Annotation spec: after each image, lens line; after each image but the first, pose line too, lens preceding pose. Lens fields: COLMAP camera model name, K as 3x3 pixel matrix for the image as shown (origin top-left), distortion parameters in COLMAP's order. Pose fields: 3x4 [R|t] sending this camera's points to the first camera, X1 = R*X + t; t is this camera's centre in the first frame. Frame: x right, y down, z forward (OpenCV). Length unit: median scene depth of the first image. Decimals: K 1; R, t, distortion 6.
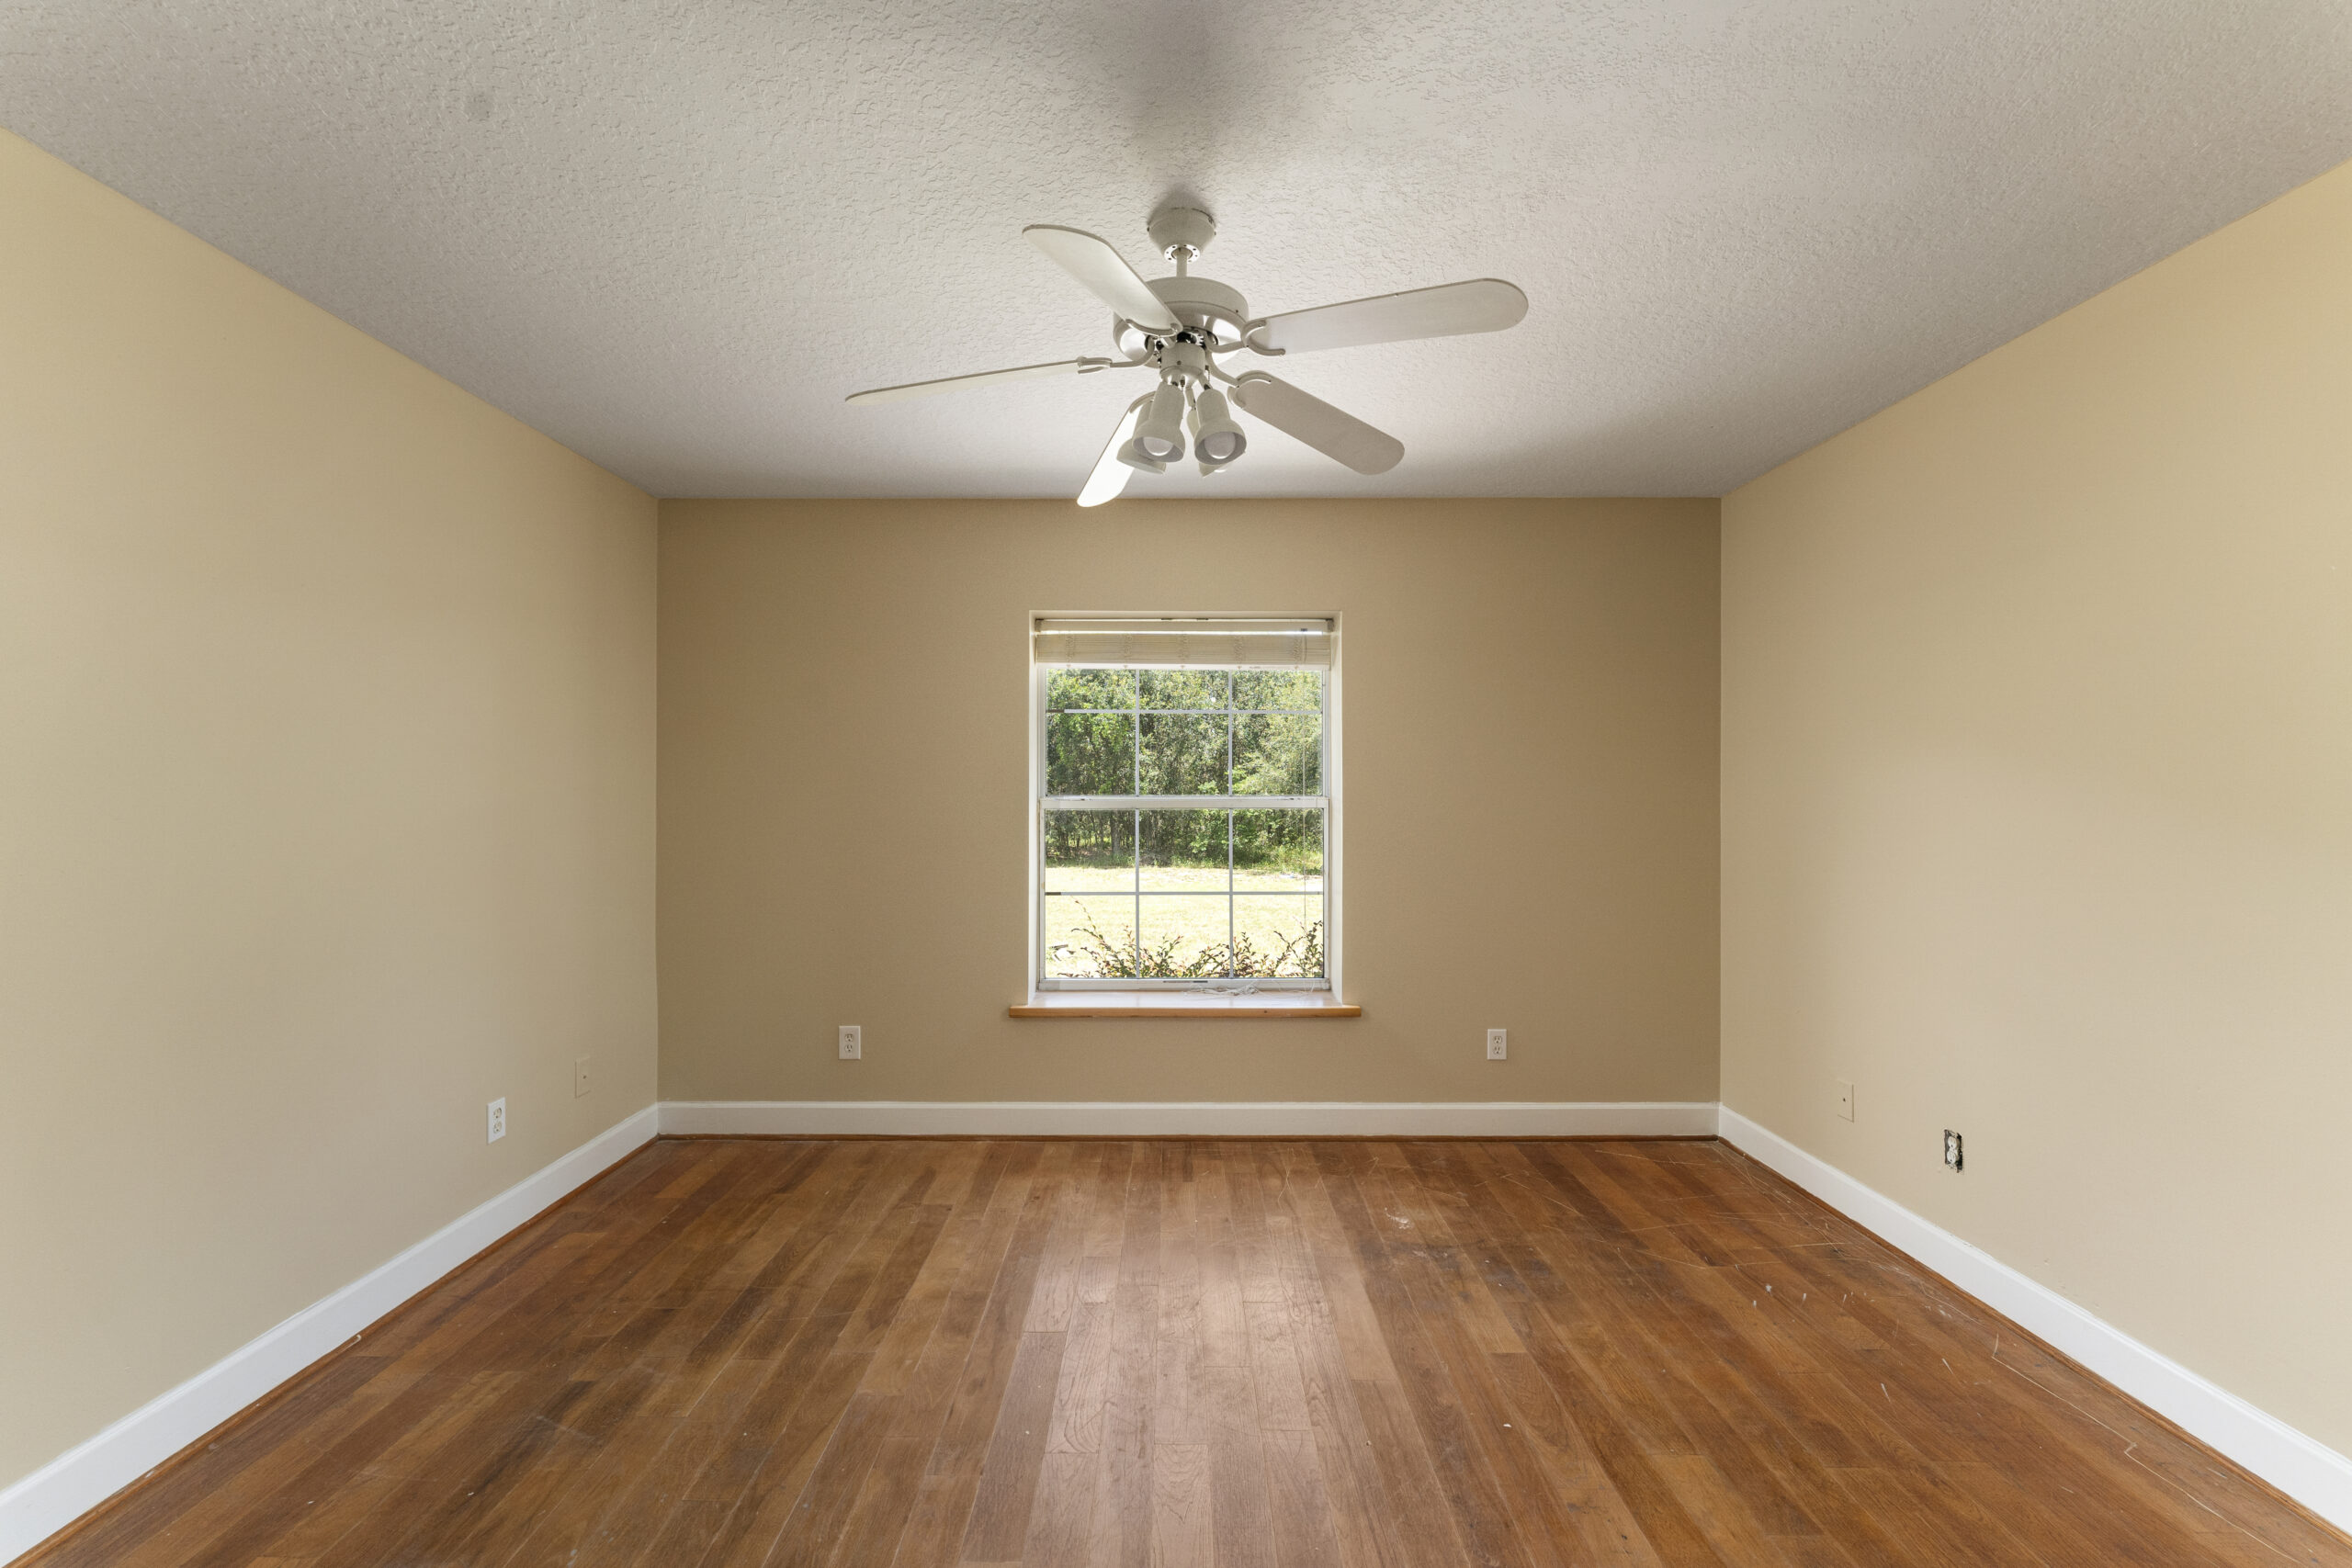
lens RADIAL K [[948.6, 0, 1162.1], [0, 948.6, 786.4], [0, 0, 1]] dist [0.000431, 0.000086]
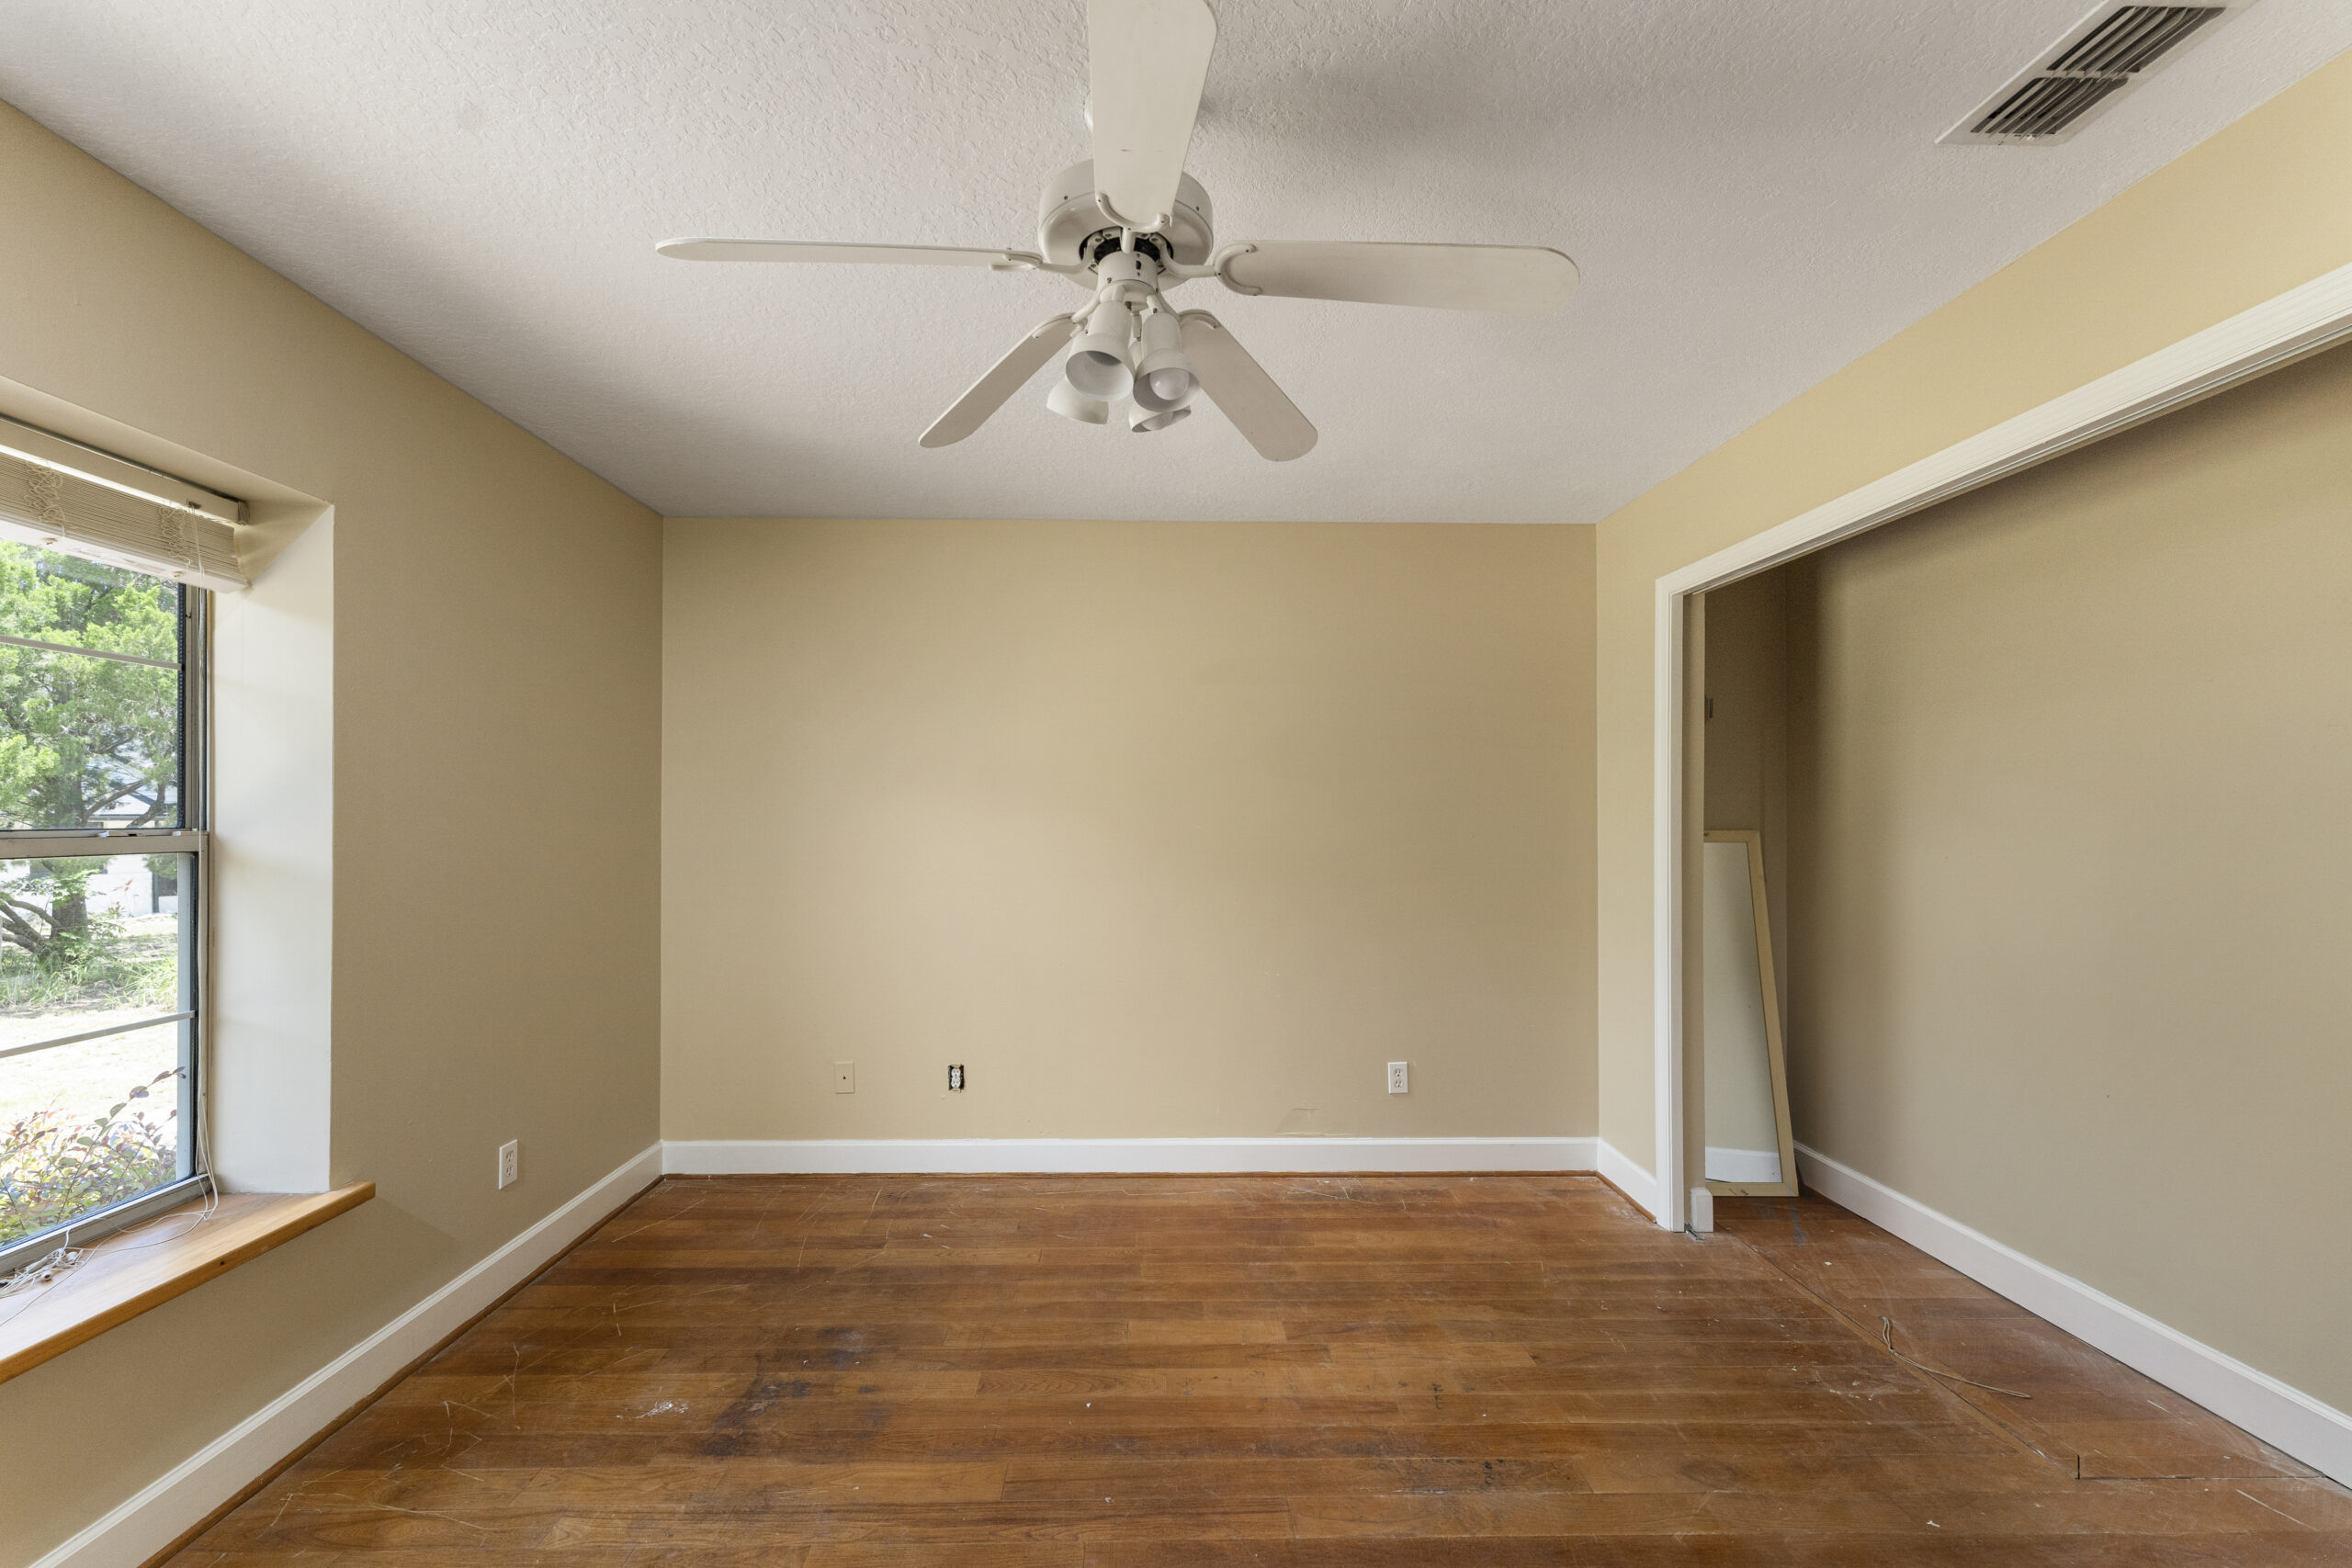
lens RADIAL K [[948.6, 0, 1159.8], [0, 948.6, 809.4], [0, 0, 1]] dist [0.000431, 0.000086]
pose [[-0.025812, 0.010932, 0.999607, -0.566155], [-0.009196, 0.999895, -0.011173, 0.001516], [-0.999625, -0.009481, -0.025709, 0.734854]]
